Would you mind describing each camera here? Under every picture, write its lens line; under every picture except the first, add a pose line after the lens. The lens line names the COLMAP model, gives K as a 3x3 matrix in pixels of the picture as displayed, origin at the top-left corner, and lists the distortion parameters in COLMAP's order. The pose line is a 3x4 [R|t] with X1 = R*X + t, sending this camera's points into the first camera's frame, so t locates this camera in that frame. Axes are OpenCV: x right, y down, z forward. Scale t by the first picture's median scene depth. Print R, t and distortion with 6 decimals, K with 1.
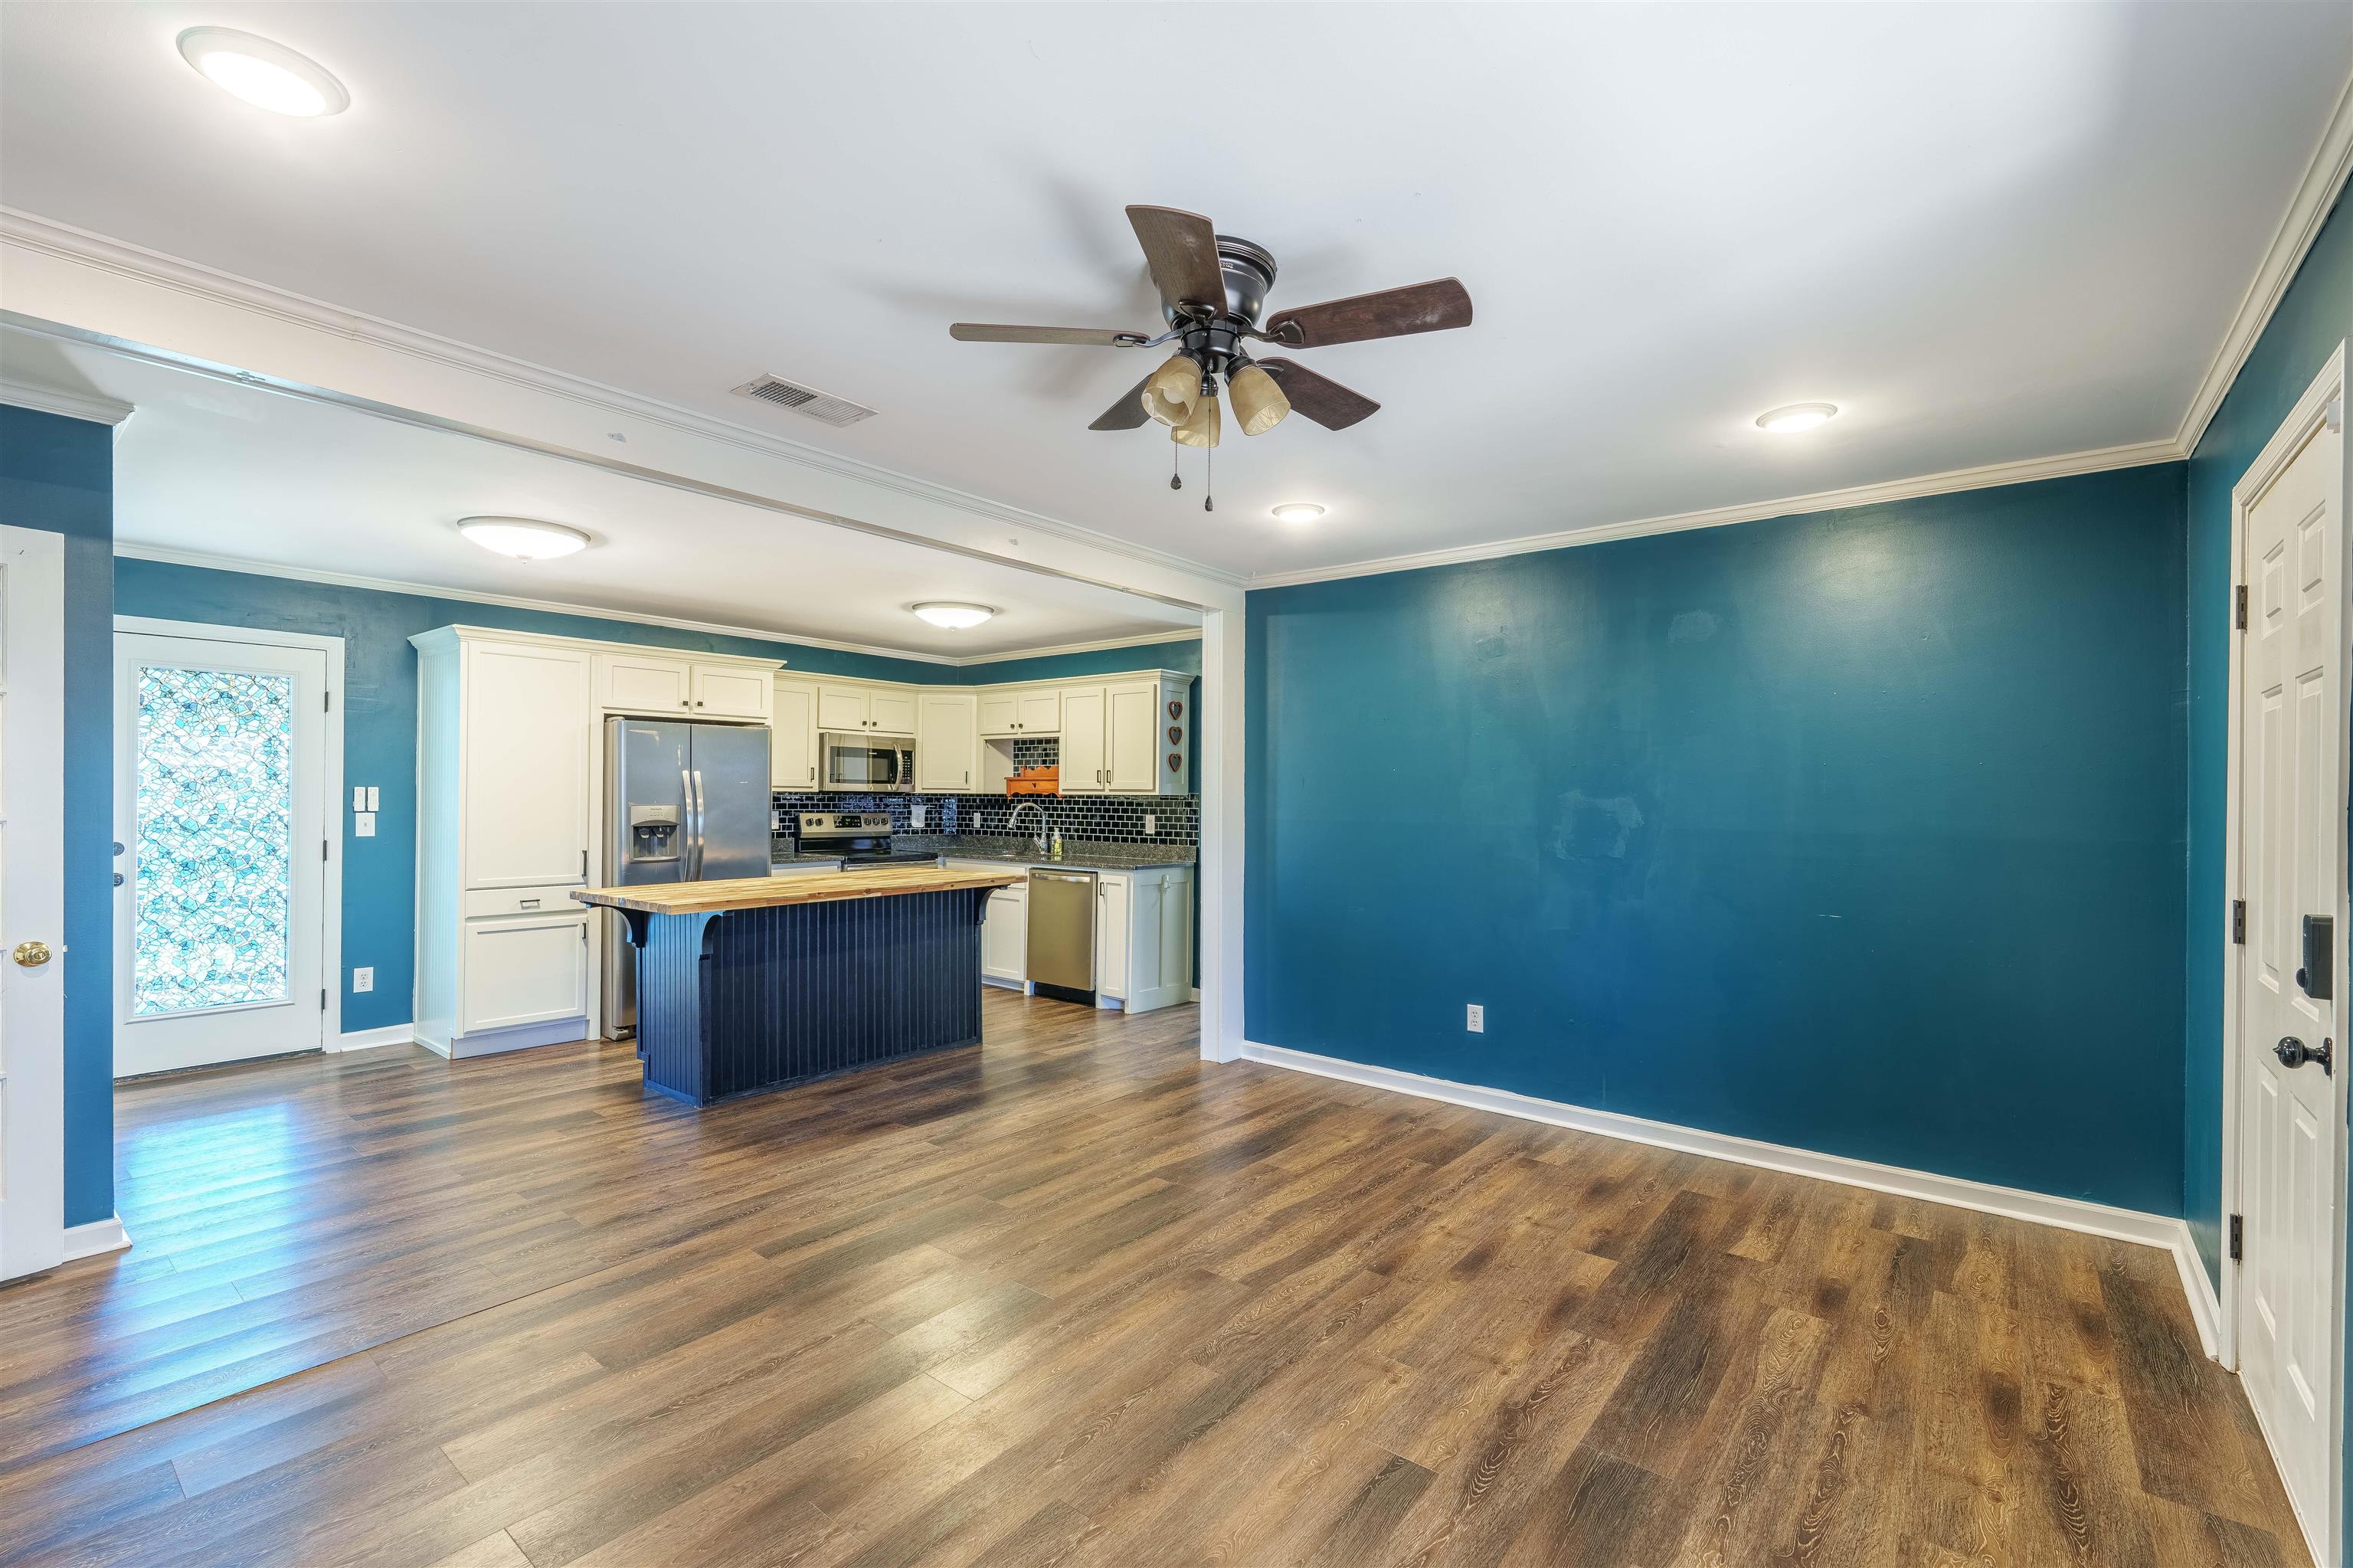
lens RADIAL K [[1029.0, 0, 1185.2], [0, 1029.0, 786.9], [0, 0, 1]] dist [-0.003275, 0.000655]
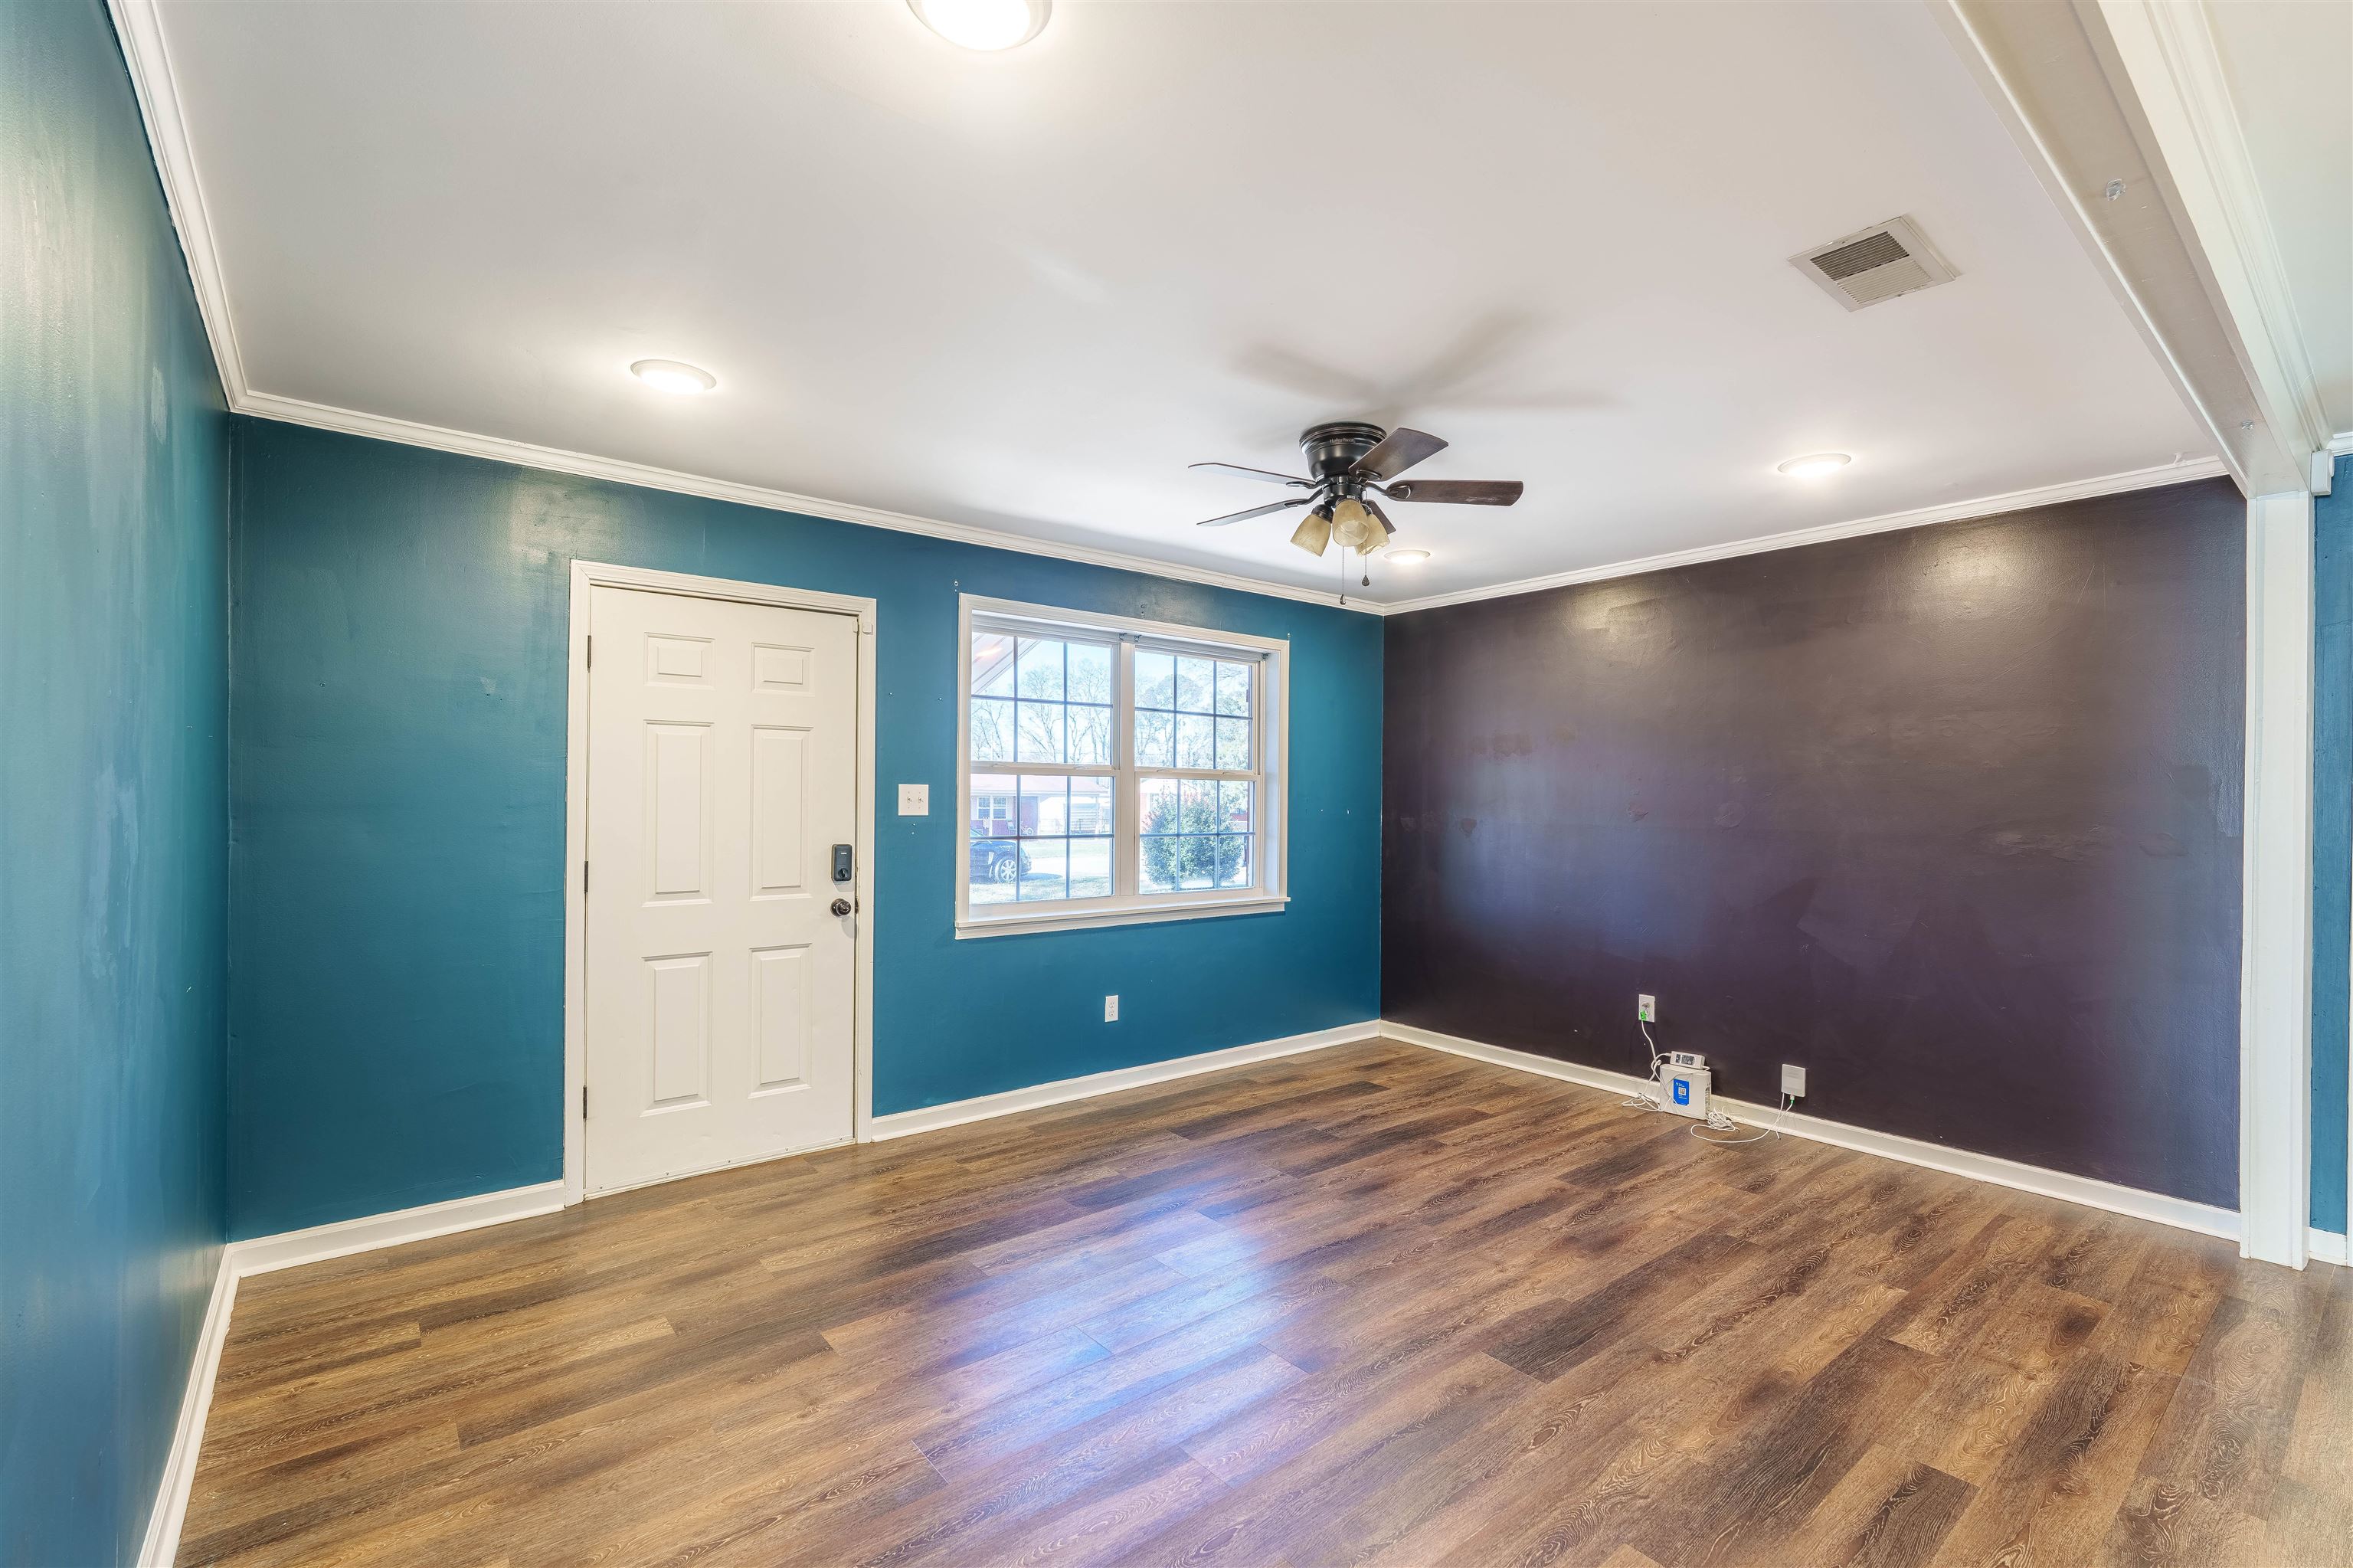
lens RADIAL K [[1029.0, 0, 1178.4], [0, 1029.0, 792.3], [0, 0, 1]] dist [-0.003275, 0.000655]
pose [[-0.975981, -0.015684, 0.217293, -0.031790], [-0.017347, 0.999833, -0.005748, 0.005441], [-0.217166, -0.009380, -0.976090, 1.099473]]
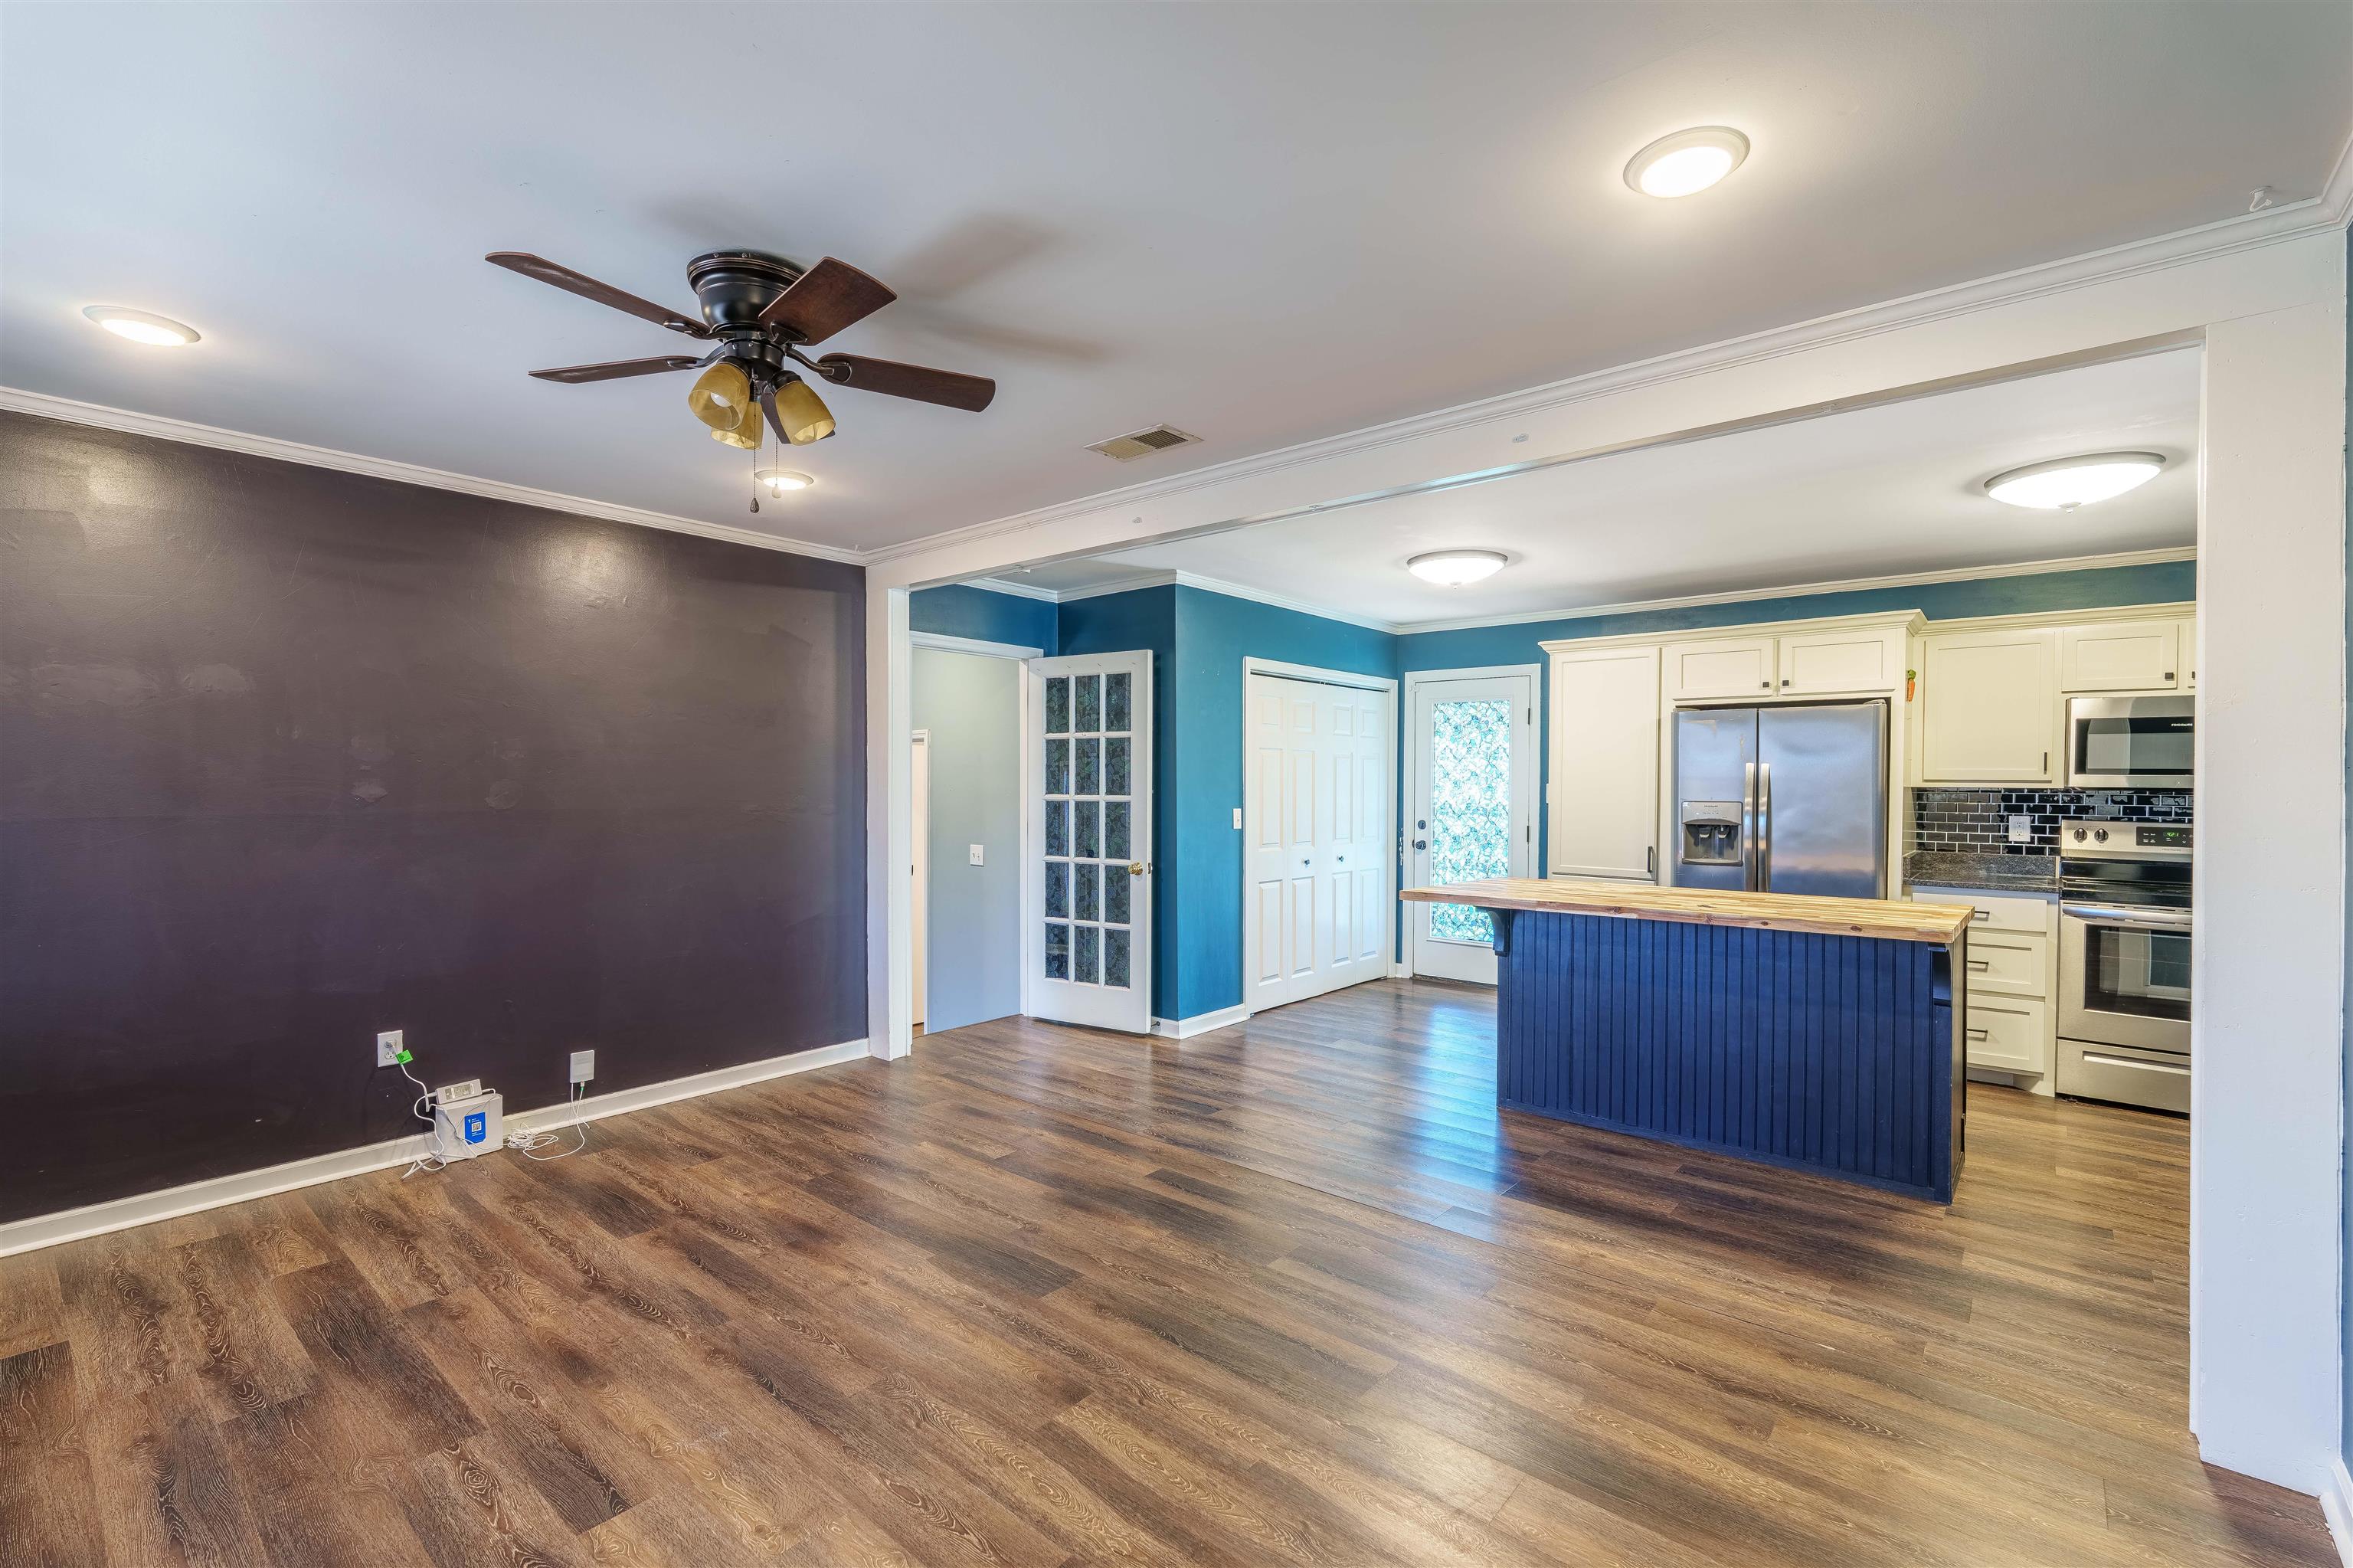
lens RADIAL K [[1029.0, 0, 1179.1], [0, 1029.0, 795.9], [0, 0, 1]] dist [-0.003275, 0.000655]
pose [[-0.026992, 0.006324, -0.999616, 0.472951], [0.000642, 0.999980, 0.006308, 0.007533], [0.999635, -0.000472, -0.026996, 0.651855]]
